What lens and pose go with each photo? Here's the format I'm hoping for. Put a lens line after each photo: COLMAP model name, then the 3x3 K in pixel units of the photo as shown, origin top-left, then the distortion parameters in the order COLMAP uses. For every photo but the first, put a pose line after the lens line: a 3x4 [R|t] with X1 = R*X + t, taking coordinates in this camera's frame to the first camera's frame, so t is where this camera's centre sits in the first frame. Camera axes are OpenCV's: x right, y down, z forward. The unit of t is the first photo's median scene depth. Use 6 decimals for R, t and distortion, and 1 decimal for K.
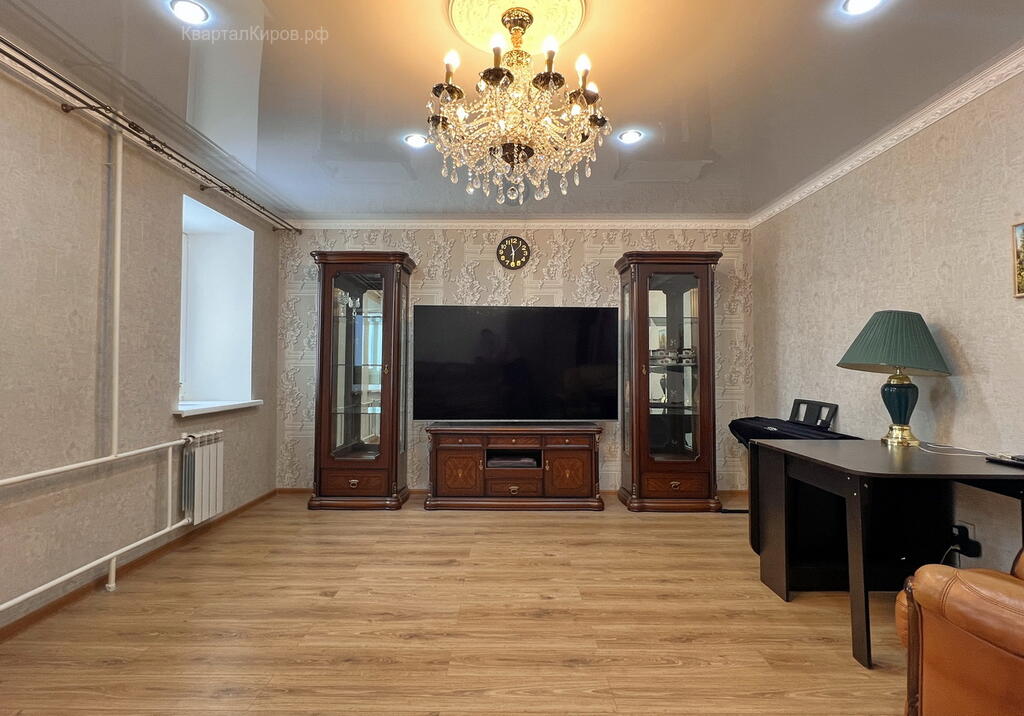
lens RADIAL K [[505.0, 0, 507.9], [0, 505.0, 353.7], [0, 0, 1]] dist [-0.005738, -0.000695]
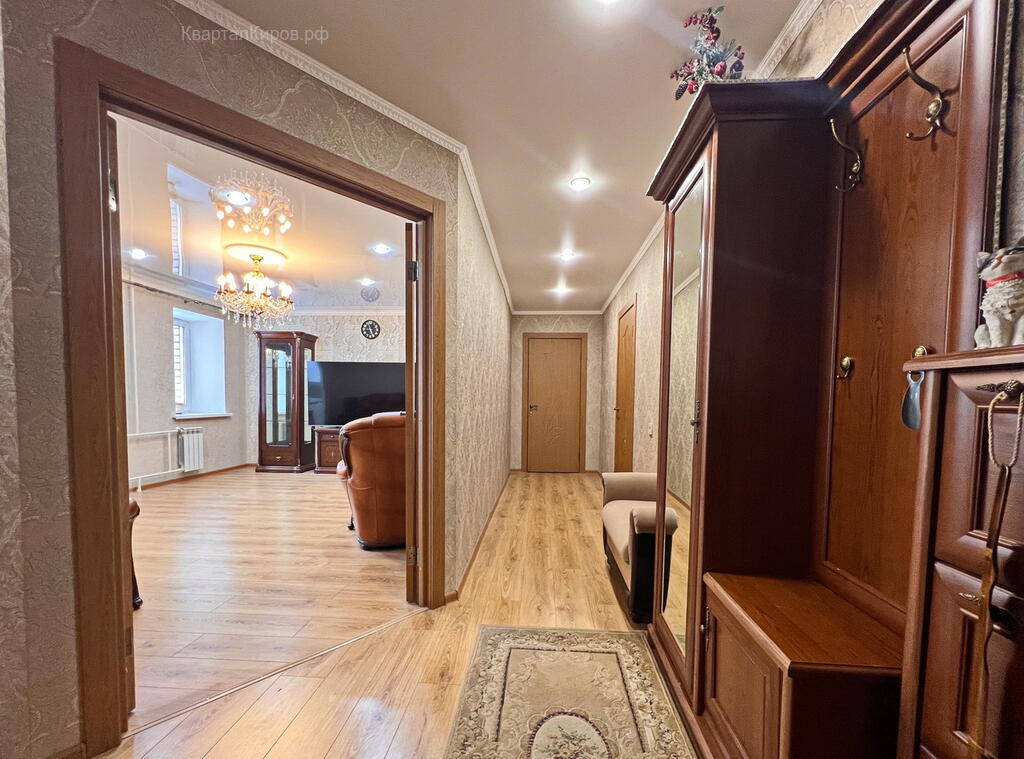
lens RADIAL K [[441.9, 0, 502.5], [0, 441.9, 422.9], [0, 0, 1]] dist [-0.003017, -0.000048]
pose [[0.995591, 0.013277, -0.092853, 0.725345], [-0.005768, 0.996723, 0.080679, -0.009823], [0.093620, -0.079788, 0.992406, -0.567945]]
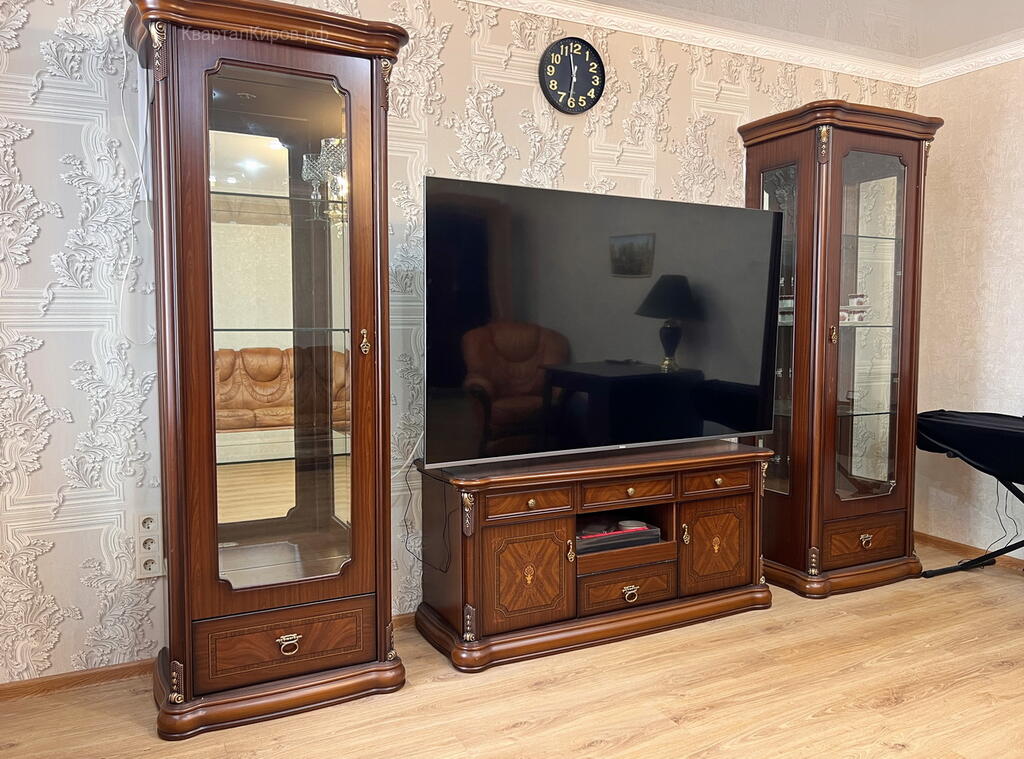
lens RADIAL K [[797.4, 0, 501.3], [0, 797.4, 379.5], [0, 0, 1]] dist [0.007106, -0.004657]
pose [[0.892864, -0.036136, 0.448875, -0.456639], [-0.012570, 0.994387, 0.105054, -0.005287], [-0.450152, -0.099442, 0.887398, 0.449264]]
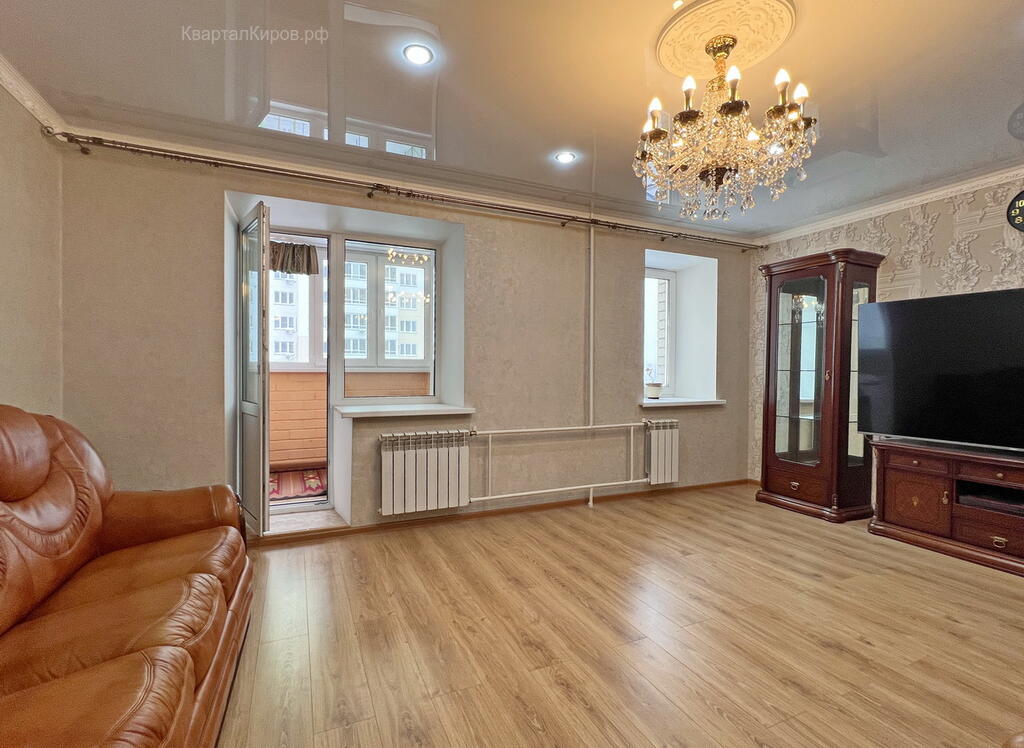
lens RADIAL K [[481.3, 0, 508.7], [0, 481.3, 376.1], [0, 0, 1]] dist [-0.000901, -0.000029]
pose [[0.414307, 0.012035, -0.910058, 0.376433], [0.021167, 0.999515, 0.022854, -0.001336], [0.909891, -0.028732, 0.413851, 0.077255]]
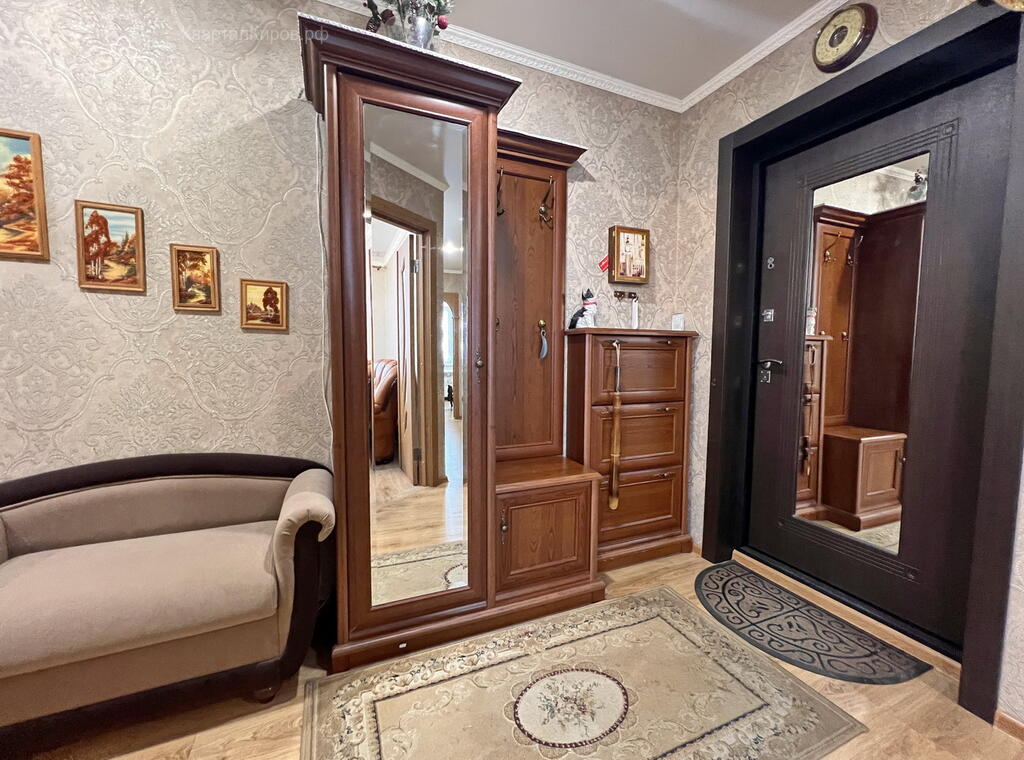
lens RADIAL K [[414.7, 0, 506.9], [0, 414.7, 381.1], [0, 0, 1]] dist [-0.001862, -0.000026]
pose [[-0.399672, -0.072916, 0.913754, 0.478629], [-0.032590, 0.997331, 0.065331, 0.009574], [-0.916079, -0.003669, -0.400981, -0.031720]]
